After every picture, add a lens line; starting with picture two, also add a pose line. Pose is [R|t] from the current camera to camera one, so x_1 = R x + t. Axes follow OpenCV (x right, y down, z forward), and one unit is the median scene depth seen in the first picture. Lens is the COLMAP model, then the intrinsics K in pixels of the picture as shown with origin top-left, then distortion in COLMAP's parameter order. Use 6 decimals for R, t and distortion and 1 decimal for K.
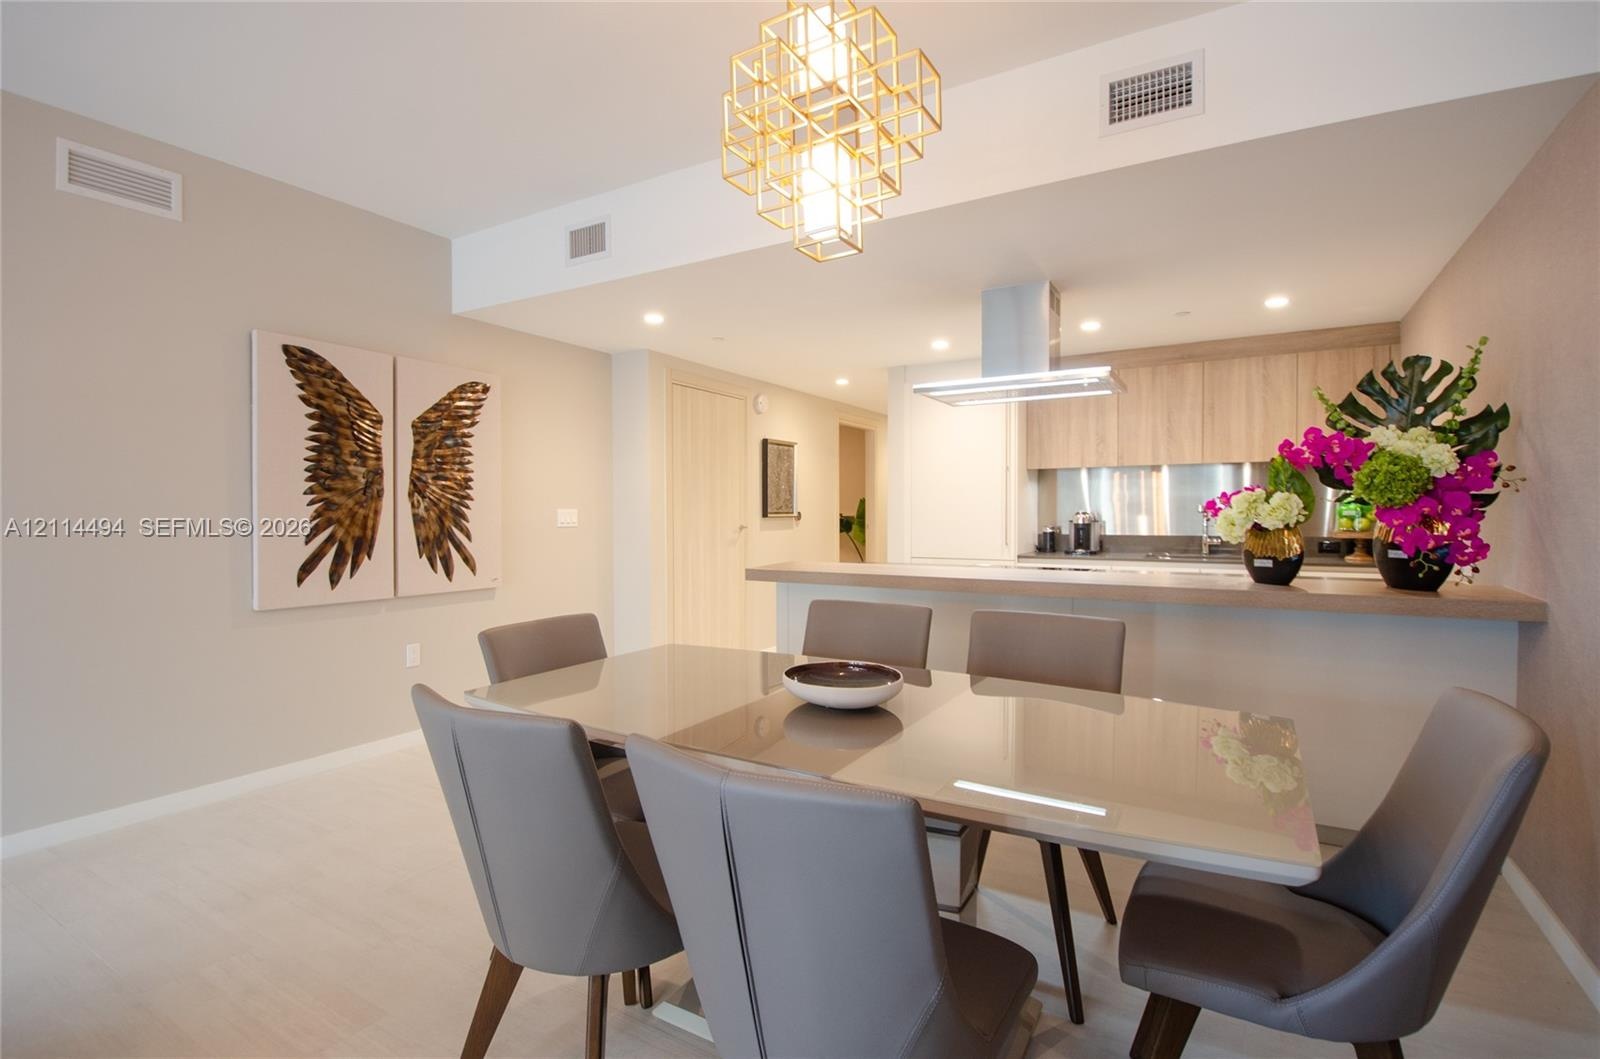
lens RADIAL K [[747.3, 0, 800.0], [0, 747.3, 529.5], [0, 0, 1]] dist [0.019519, -0.021933]
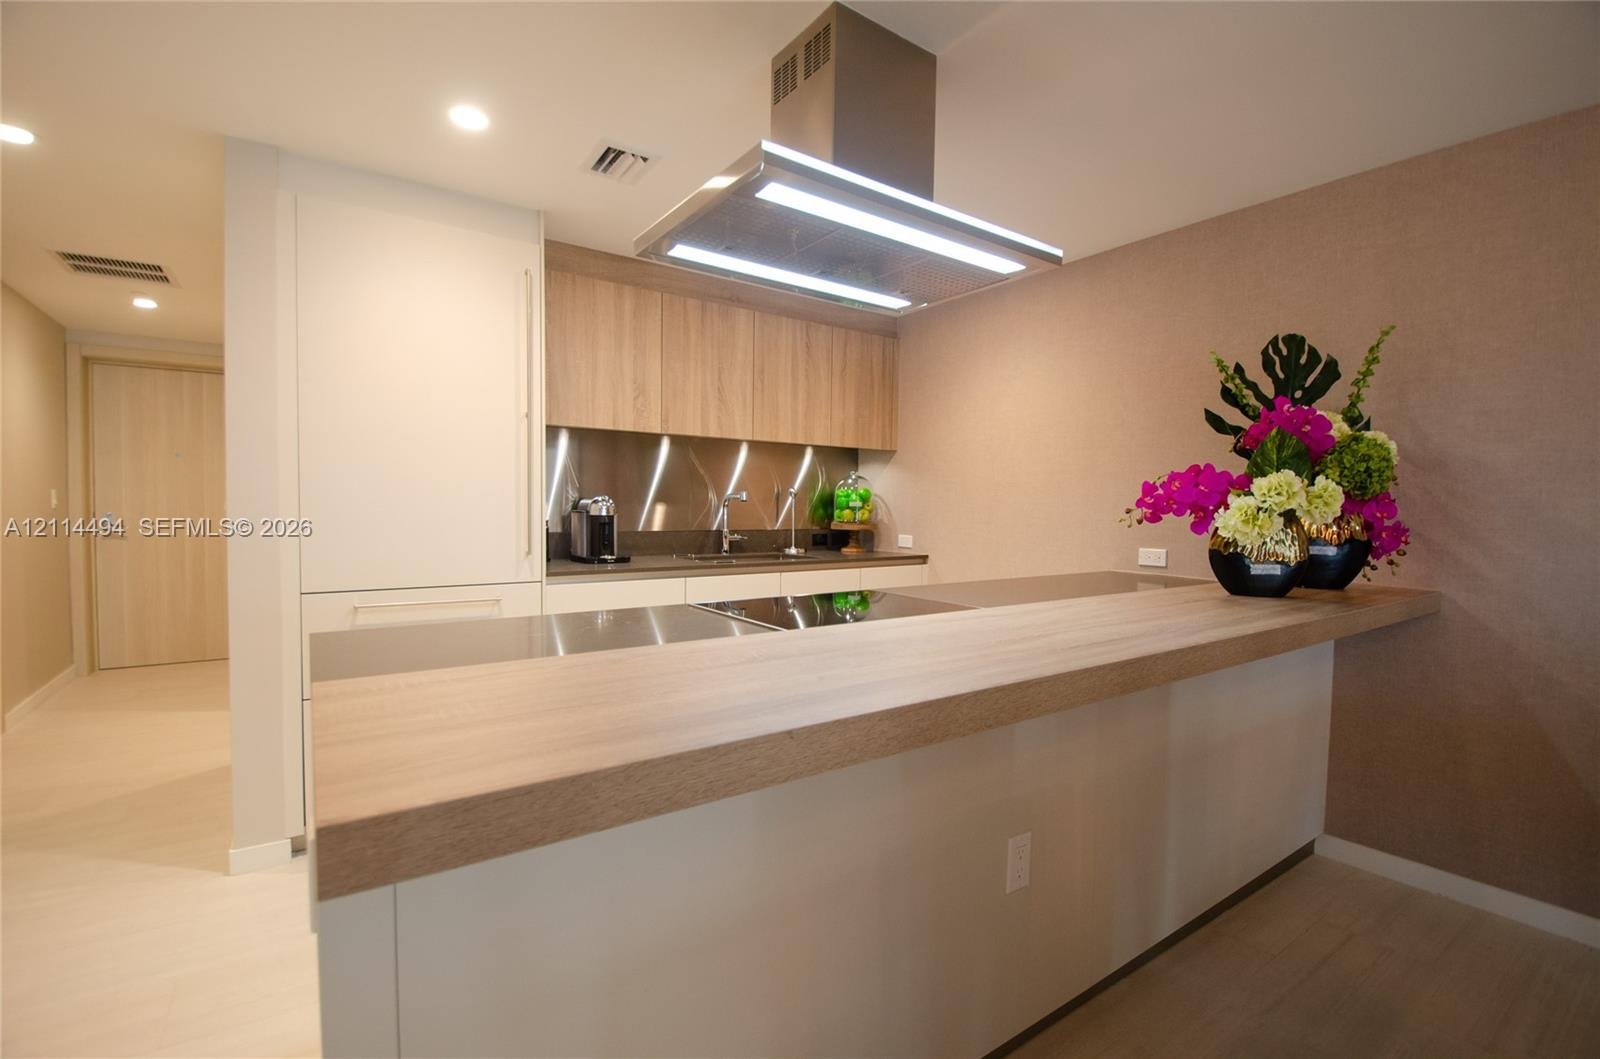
lens RADIAL K [[702.8, 0, 798.0], [0, 702.8, 534.4], [0, 0, 1]] dist [0.018327, -0.022625]
pose [[0.418430, -0.028156, 0.907813, -0.130888], [0.008458, 0.999597, 0.027105, -0.008072], [-0.908210, -0.003663, 0.418499, 0.681252]]
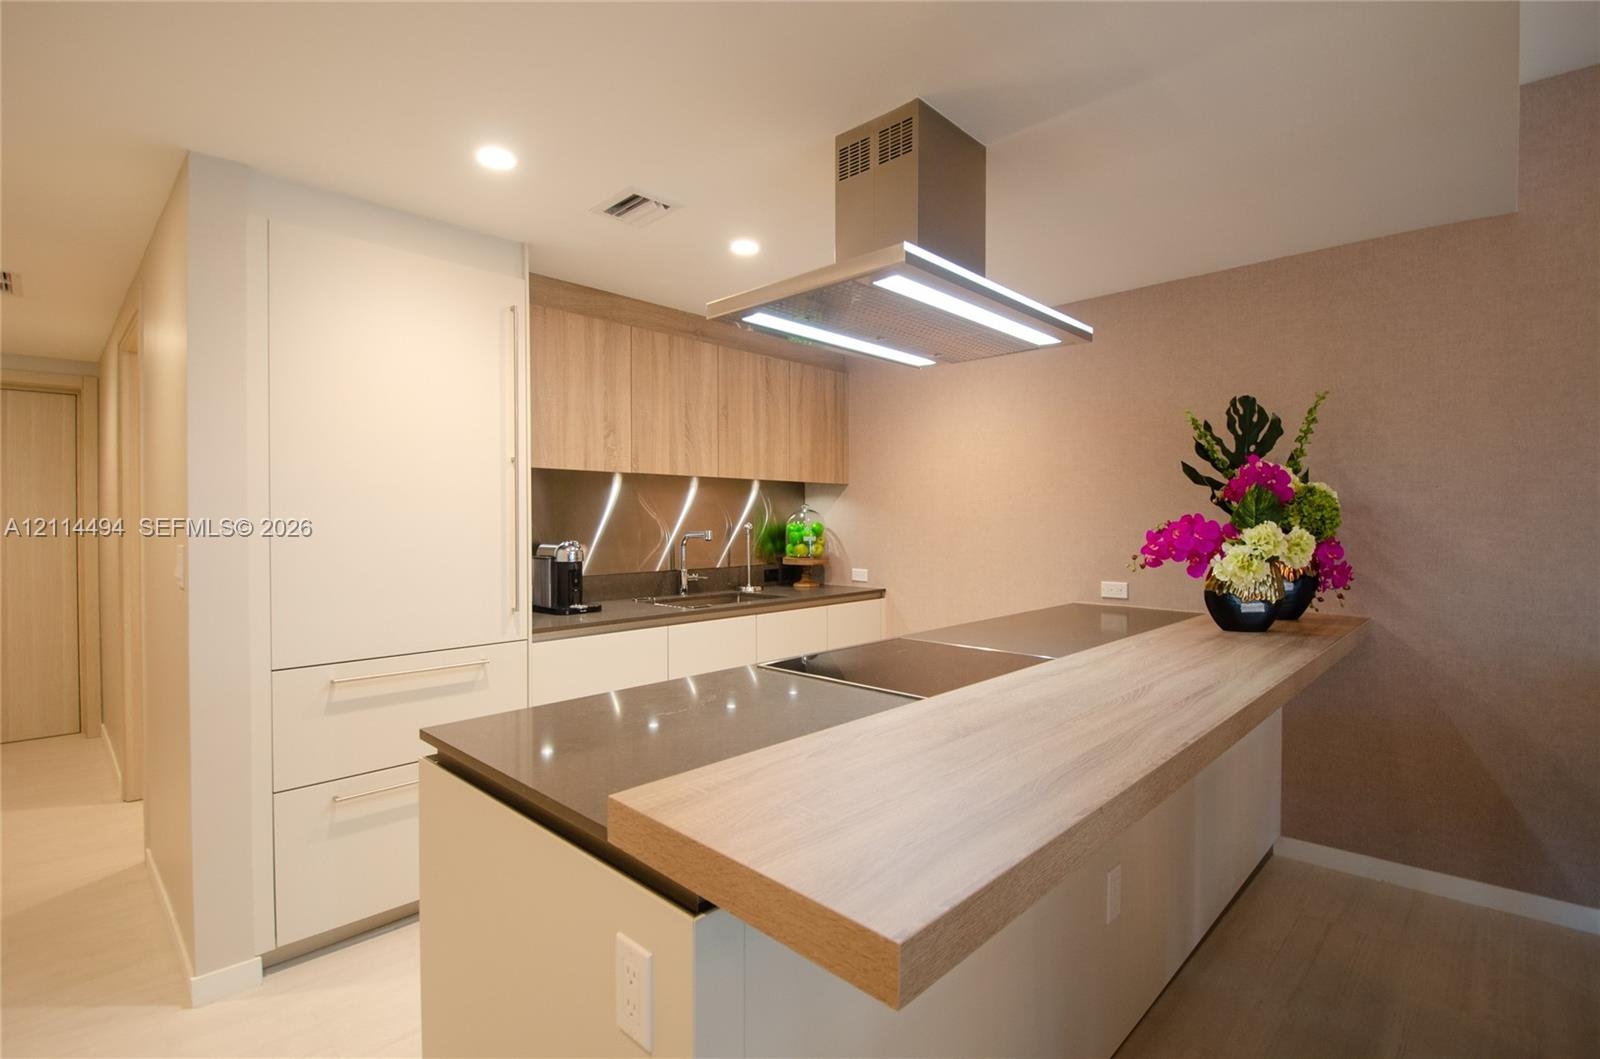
lens RADIAL K [[747.3, 0, 800.0], [0, 747.3, 529.5], [0, 0, 1]] dist [0.019519, -0.021933]
pose [[0.234469, -0.007715, 0.972093, -0.201195], [0.025955, 0.999662, 0.001674, -0.035624], [-0.971777, 0.024838, 0.234590, 0.782895]]
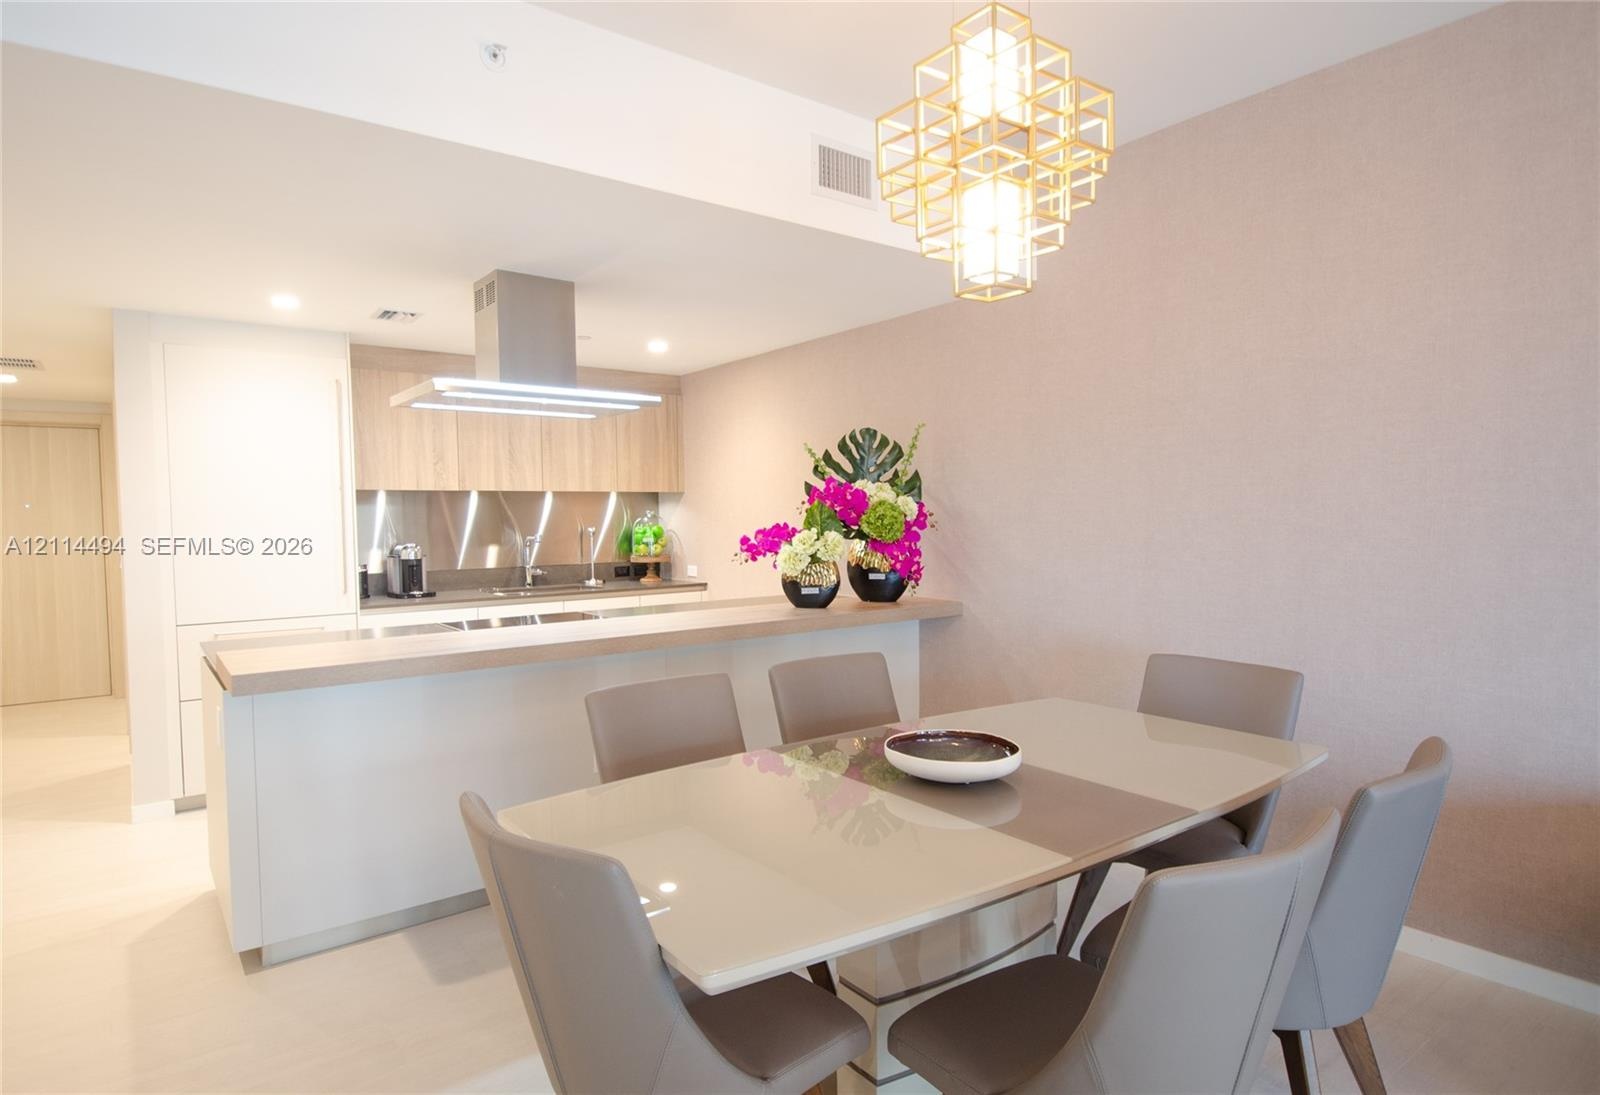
lens RADIAL K [[887.3, 0, 784.8], [0, 887.3, 563.4], [0, 0, 1]] dist [0.000918, -0.000418]
pose [[0.382704, -0.050300, 0.922501, -0.411447], [0.033811, 0.998610, 0.040424, -0.033498], [-0.923252, 0.015721, 0.383873, 0.302634]]
